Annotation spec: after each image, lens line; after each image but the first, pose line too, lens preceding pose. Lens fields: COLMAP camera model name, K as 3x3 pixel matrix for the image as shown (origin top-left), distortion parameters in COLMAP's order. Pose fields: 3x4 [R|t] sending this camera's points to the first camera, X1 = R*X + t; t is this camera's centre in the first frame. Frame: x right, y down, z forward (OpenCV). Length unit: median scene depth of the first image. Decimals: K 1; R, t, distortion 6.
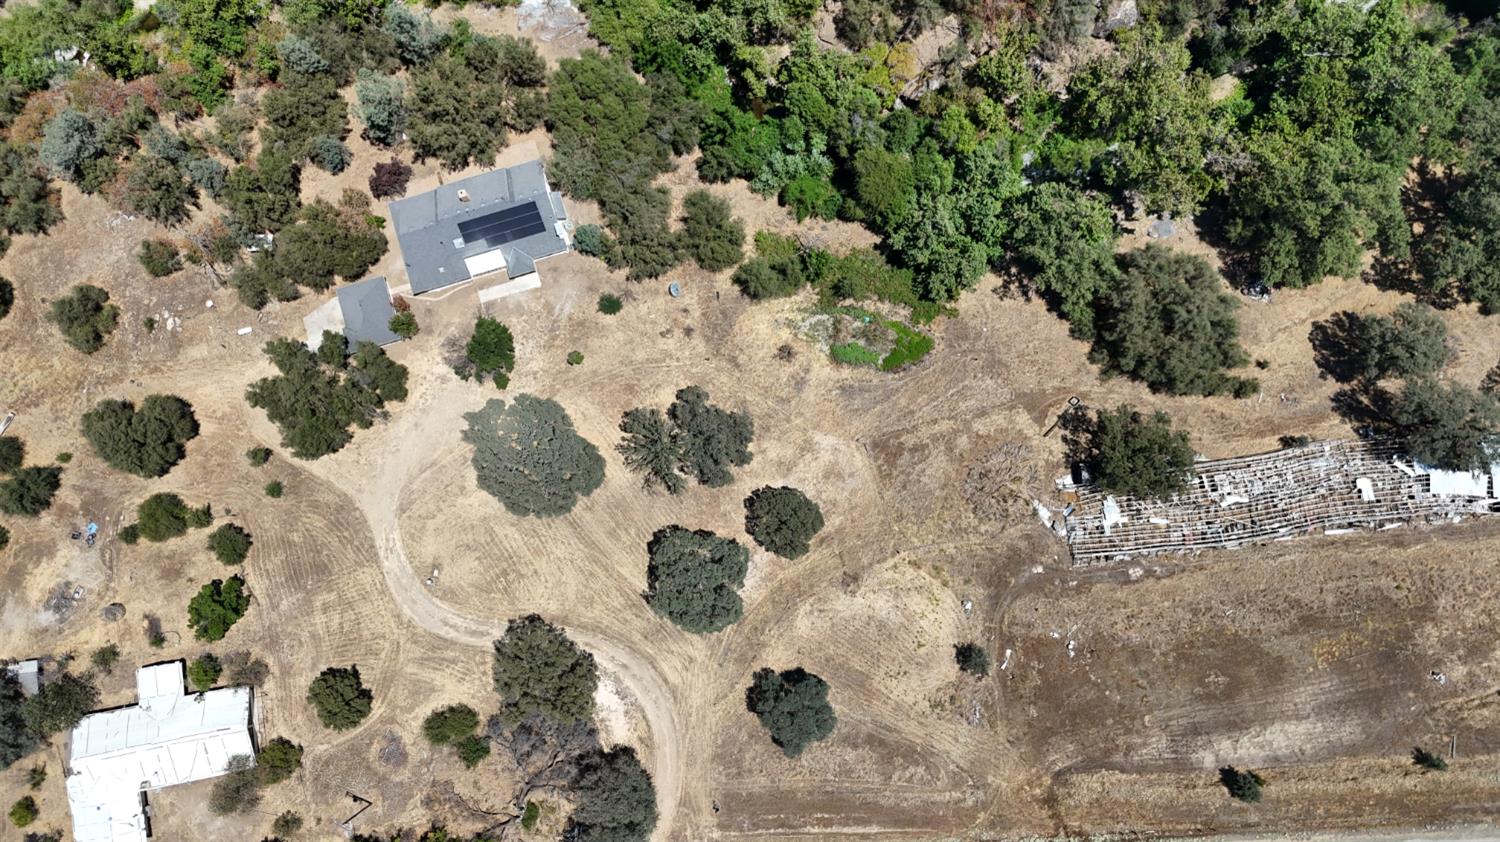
lens RADIAL K [[1108.6, 0, 755.6], [0, 1108.6, 423.4], [0, 0, 1]] dist [0.070758, -0.067215]
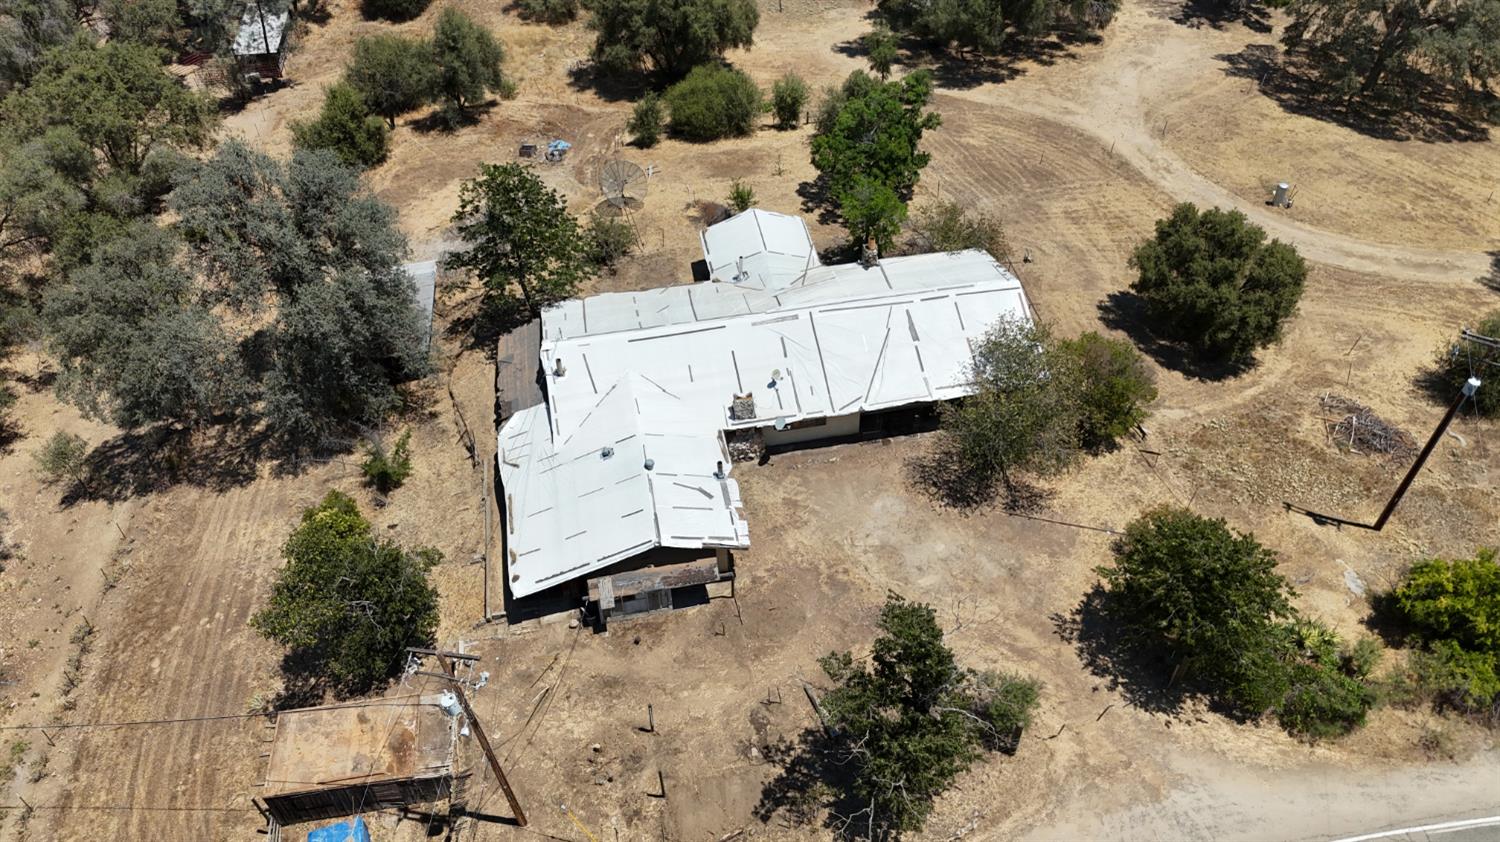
lens RADIAL K [[1108.6, 0, 750.4], [0, 1108.6, 421.4], [0, 0, 1]] dist [0.070758, -0.067215]
pose [[0.999966, 0.005575, 0.006095, -0.506611], [-0.000443, 0.773072, -0.634318, 0.502987], [-0.008248, 0.634294, 0.773048, 0.695021]]
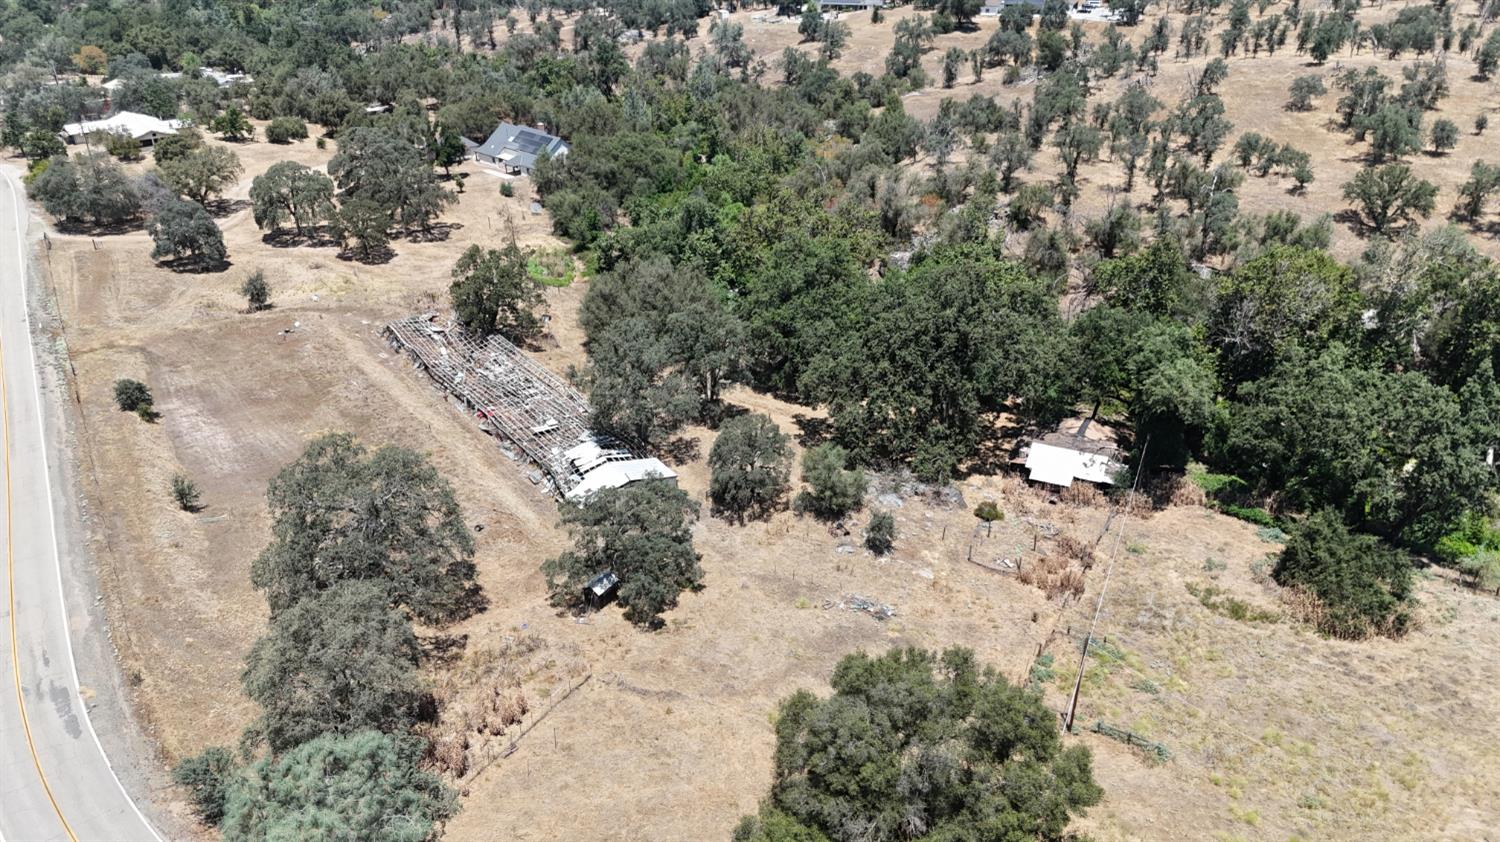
lens RADIAL K [[1108.6, 0, 749.5], [0, 1108.6, 422.8], [0, 0, 1]] dist [0.070758, -0.067215]
pose [[0.464277, 0.415591, -0.782132, 1.214959], [-0.880263, 0.314122, -0.355618, 0.209566], [0.097893, 0.853587, 0.511670, 0.589789]]
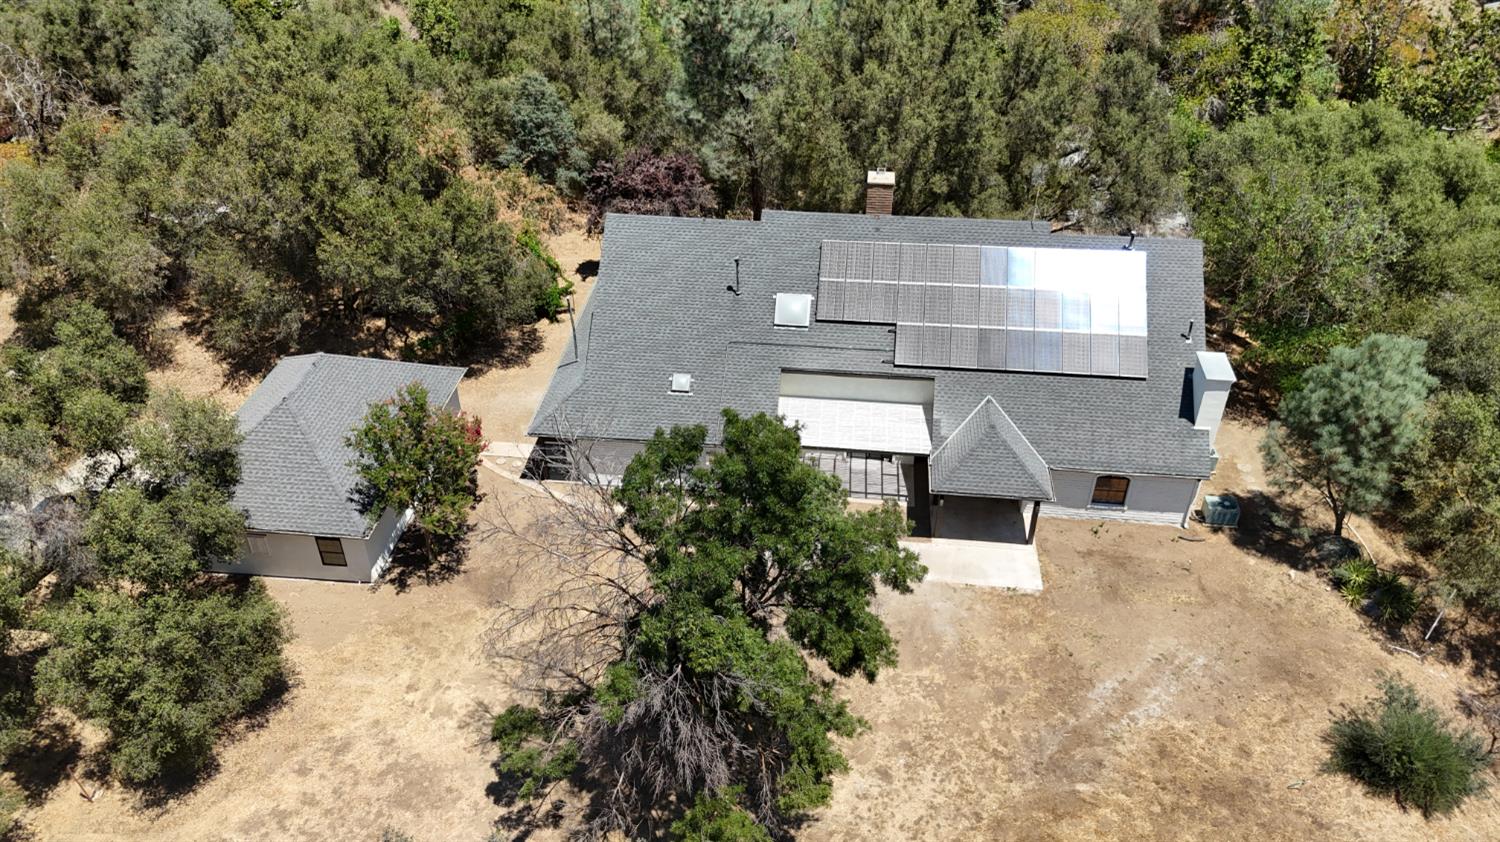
lens RADIAL K [[1108.6, 0, 751.7], [0, 1108.6, 418.3], [0, 0, 1]] dist [0.070758, -0.067215]
pose [[0.921506, 0.242306, -0.303504, -0.192411], [-0.387819, 0.615521, -0.686097, 0.028960], [0.020567, 0.749947, 0.661178, 0.853443]]
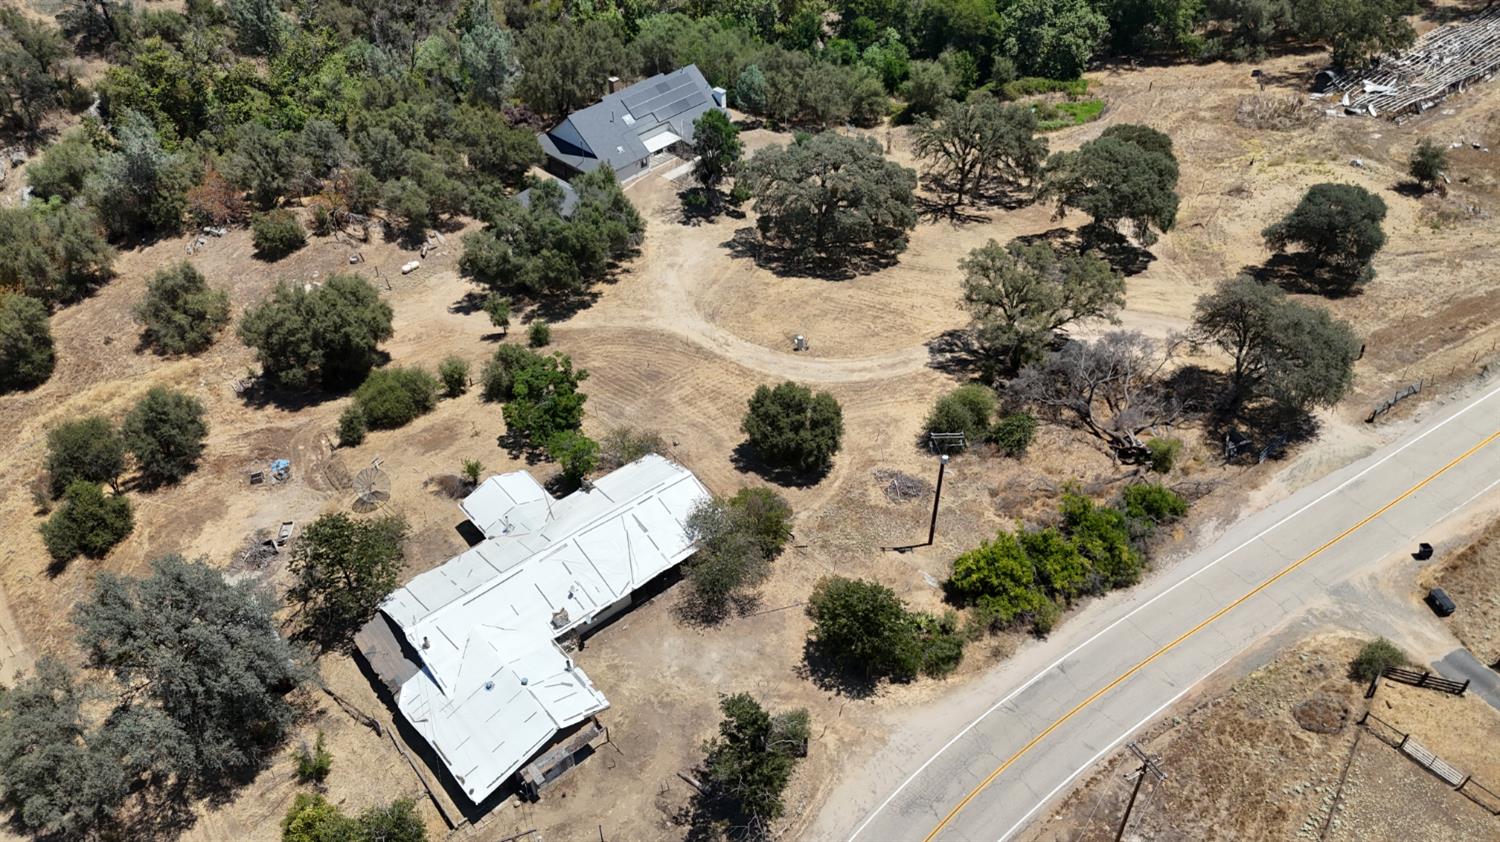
lens RADIAL K [[1108.6, 0, 751.1], [0, 1108.6, 415.7], [0, 0, 1]] dist [0.070758, -0.067215]
pose [[0.873505, -0.307439, 0.377453, -0.587454], [0.483893, 0.633164, -0.604112, 0.568419], [-0.053262, 0.710341, 0.701839, 0.541407]]
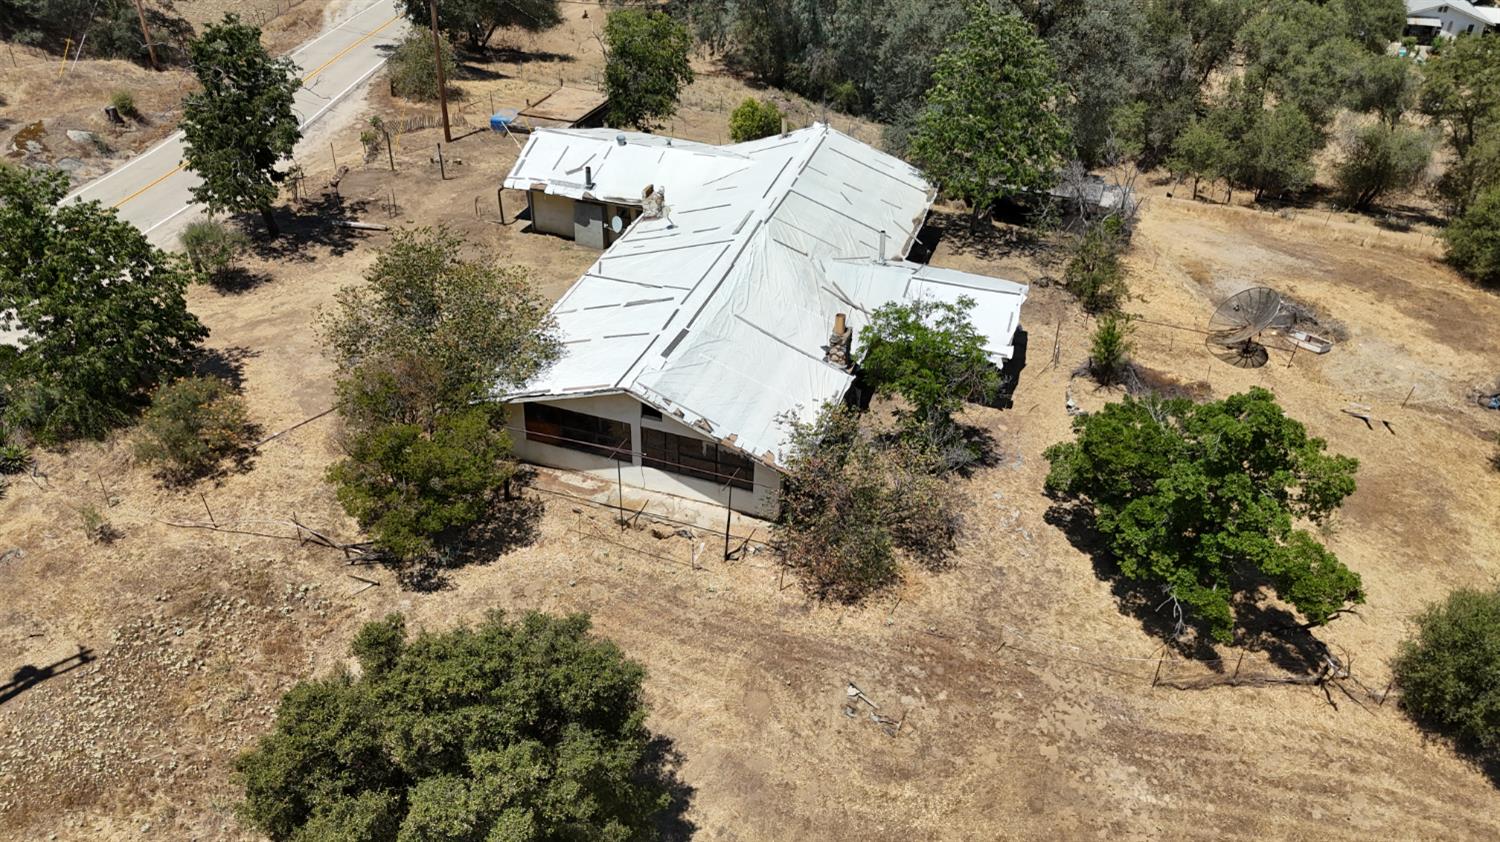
lens RADIAL K [[1108.6, 0, 747.1], [0, 1108.6, 418.7], [0, 0, 1]] dist [0.070758, -0.067215]
pose [[-0.473096, 0.497753, -0.726926, -0.284881], [-0.877697, -0.194788, 0.437842, 0.144840], [0.076341, 0.845162, 0.529030, 0.833586]]
